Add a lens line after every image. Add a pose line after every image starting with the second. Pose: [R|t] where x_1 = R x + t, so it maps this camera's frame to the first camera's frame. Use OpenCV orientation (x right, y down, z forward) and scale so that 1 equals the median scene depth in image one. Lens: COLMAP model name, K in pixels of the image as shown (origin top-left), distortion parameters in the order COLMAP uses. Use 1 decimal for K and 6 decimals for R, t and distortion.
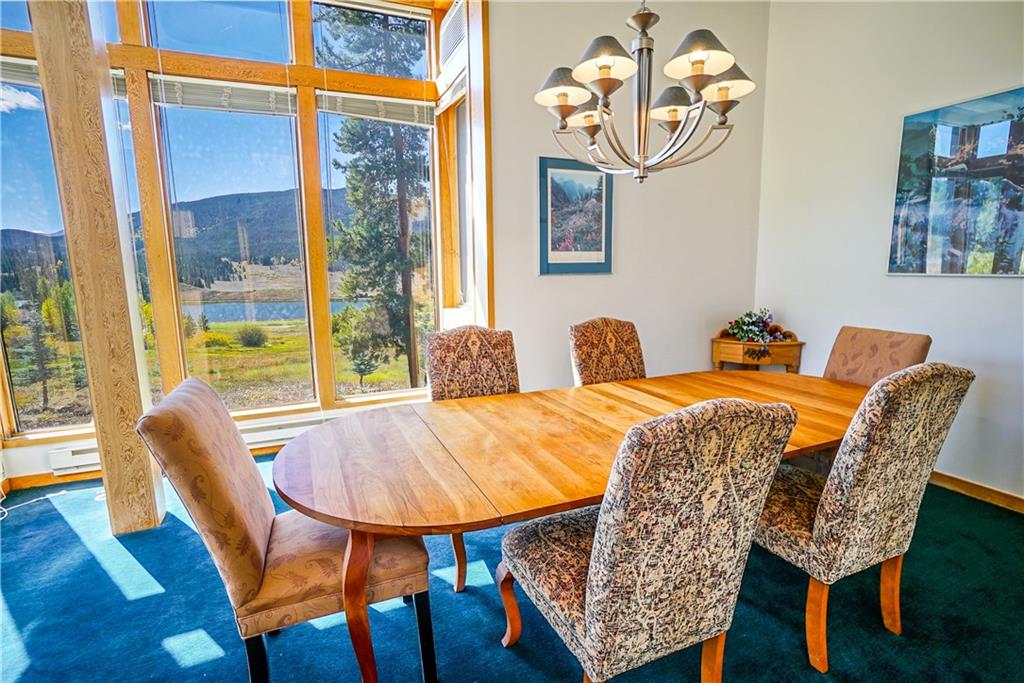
lens RADIAL K [[498.0, 0, 512.0], [0, 498.0, 341.5], [0, 0, 1]] dist [-0.031296, 0.000458]
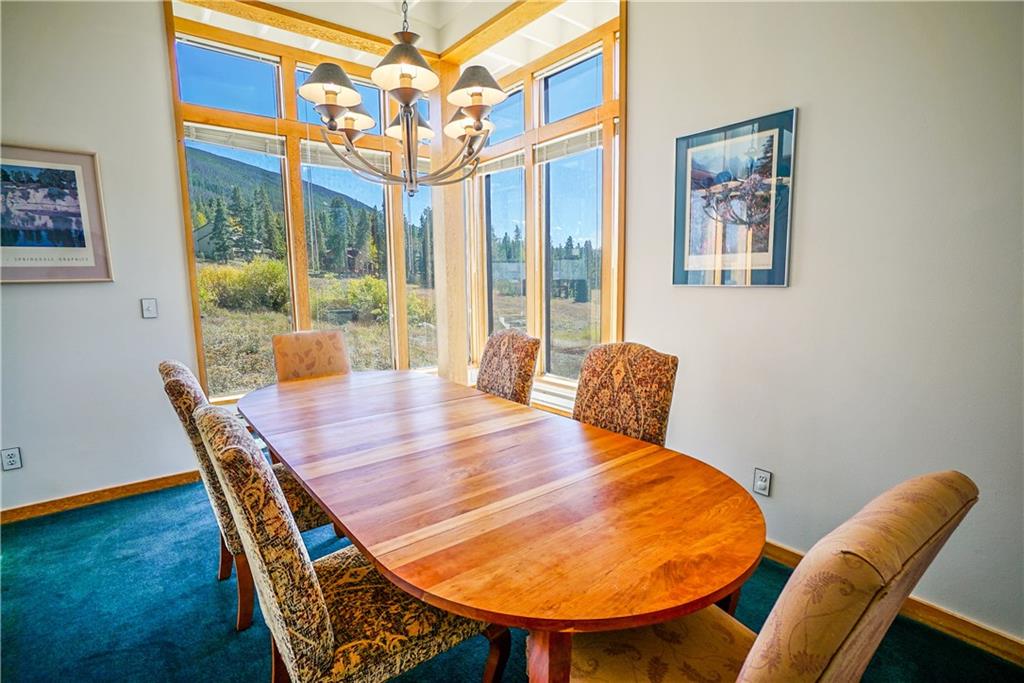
lens RADIAL K [[484.0, 0, 512.0], [0, 484.0, 341.5], [0, 0, 1]] dist [-0.040557, 0.009299]
pose [[0.264501, 0.142001, -0.953874, 0.740699], [-0.134451, 0.984870, 0.109333, -0.093711], [0.954967, 0.099331, 0.279591, 0.541764]]
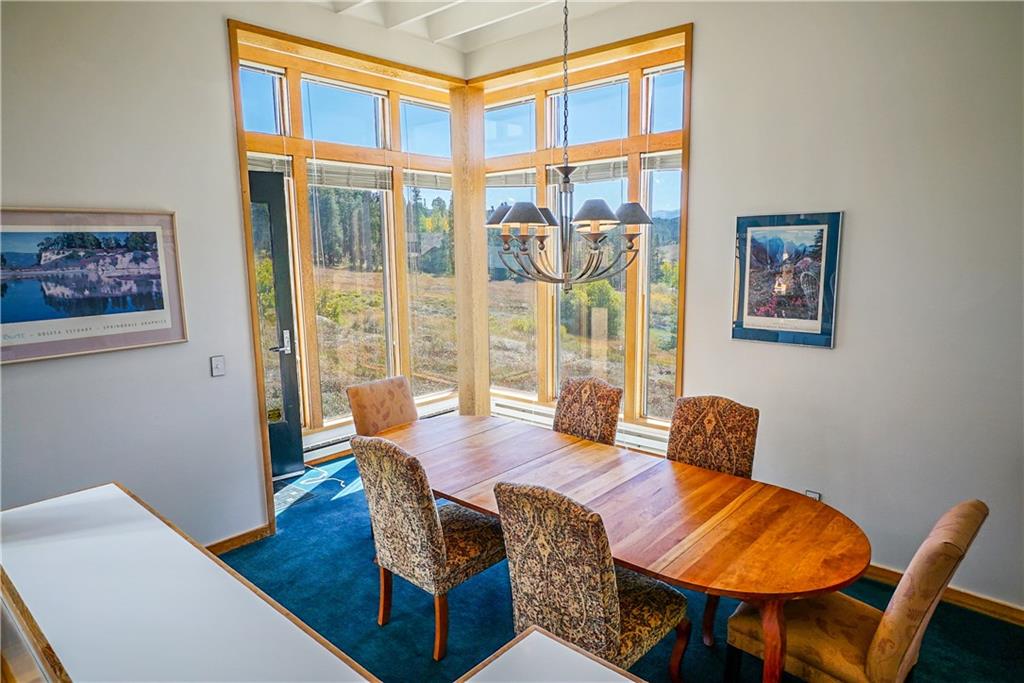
lens RADIAL K [[608.7, 0, 512.0], [0, 608.7, 341.5], [0, 0, 1]] dist [-0.003163, 0.000617]
pose [[0.426735, 0.153445, -0.891264, 0.907706], [-0.128799, 0.985767, 0.108046, -0.199370], [0.895158, 0.068687, 0.440425, 0.115600]]
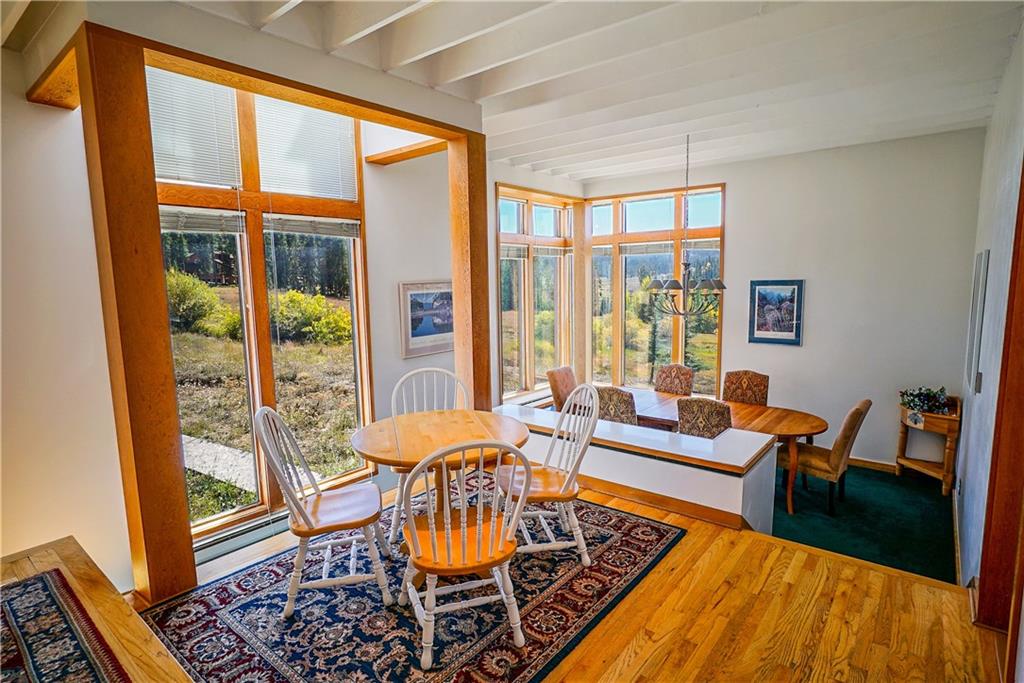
lens RADIAL K [[527.6, 0, 512.0], [0, 527.6, 341.5], [0, 0, 1]] dist [-0.022982, 0.000221]
pose [[0.464618, 0.114885, -0.878027, 1.344309], [-0.122685, 0.990337, 0.064660, -0.156840], [0.876971, 0.077678, 0.474223, -0.677060]]
